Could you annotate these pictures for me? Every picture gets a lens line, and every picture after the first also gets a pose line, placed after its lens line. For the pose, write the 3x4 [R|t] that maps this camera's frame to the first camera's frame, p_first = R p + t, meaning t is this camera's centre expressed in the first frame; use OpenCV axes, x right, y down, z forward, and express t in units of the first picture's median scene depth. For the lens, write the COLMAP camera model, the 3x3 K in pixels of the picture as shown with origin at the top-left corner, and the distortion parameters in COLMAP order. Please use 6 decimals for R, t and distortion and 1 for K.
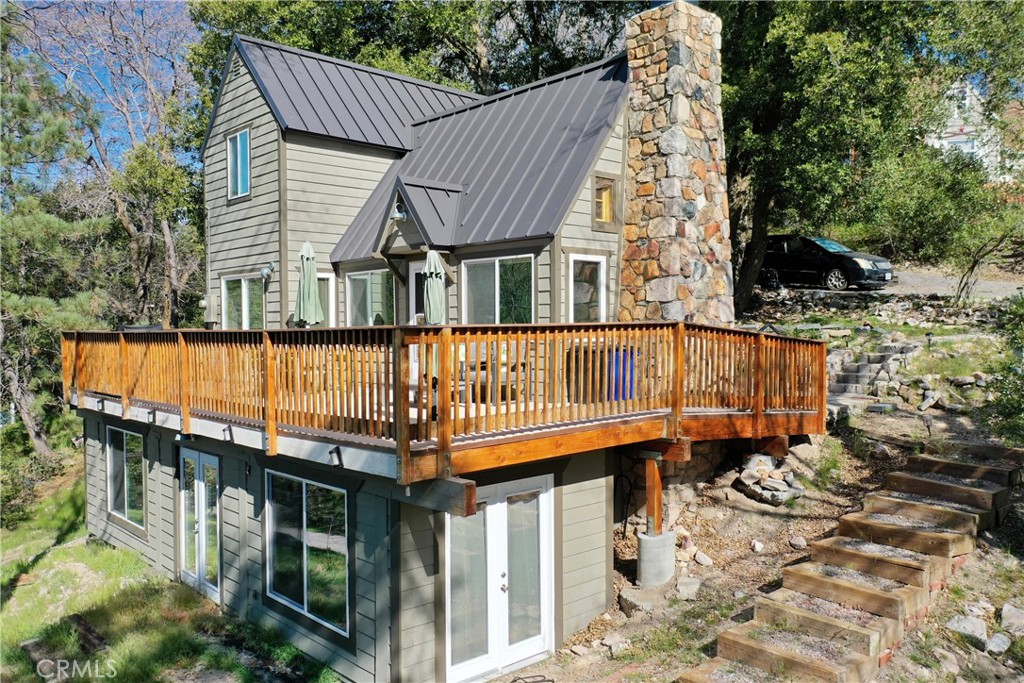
lens RADIAL K [[804.2, 0, 509.5], [0, 804.2, 345.4], [0, 0, 1]] dist [-0.008622, -0.006840]
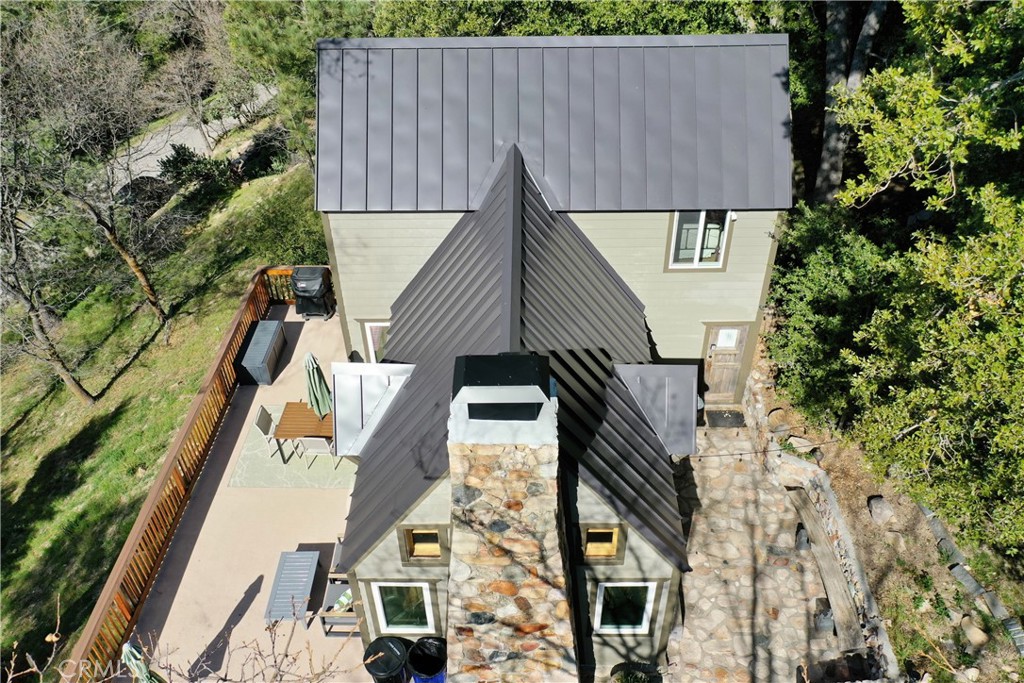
lens RADIAL K [[804.2, 0, 509.5], [0, 804.2, 345.4], [0, 0, 1]] dist [-0.008622, -0.006840]
pose [[0.718289, 0.433030, -0.544561, 0.546194], [-0.000838, 0.783240, 0.621719, -0.858887], [0.695745, -0.446117, 0.562955, 0.652846]]
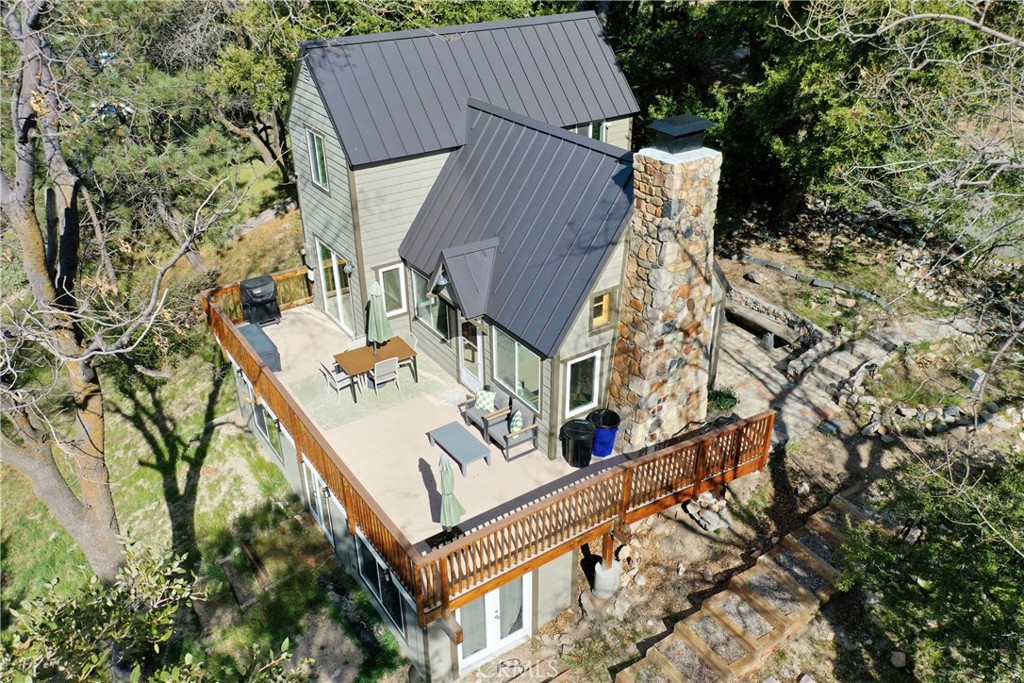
lens RADIAL K [[804.2, 0, 509.5], [0, 804.2, 345.4], [0, 0, 1]] dist [-0.008622, -0.006840]
pose [[0.988077, 0.072451, -0.135847, 0.144730], [0.000476, 0.880914, 0.473276, -0.693177], [0.153959, -0.467698, 0.870376, -0.114737]]
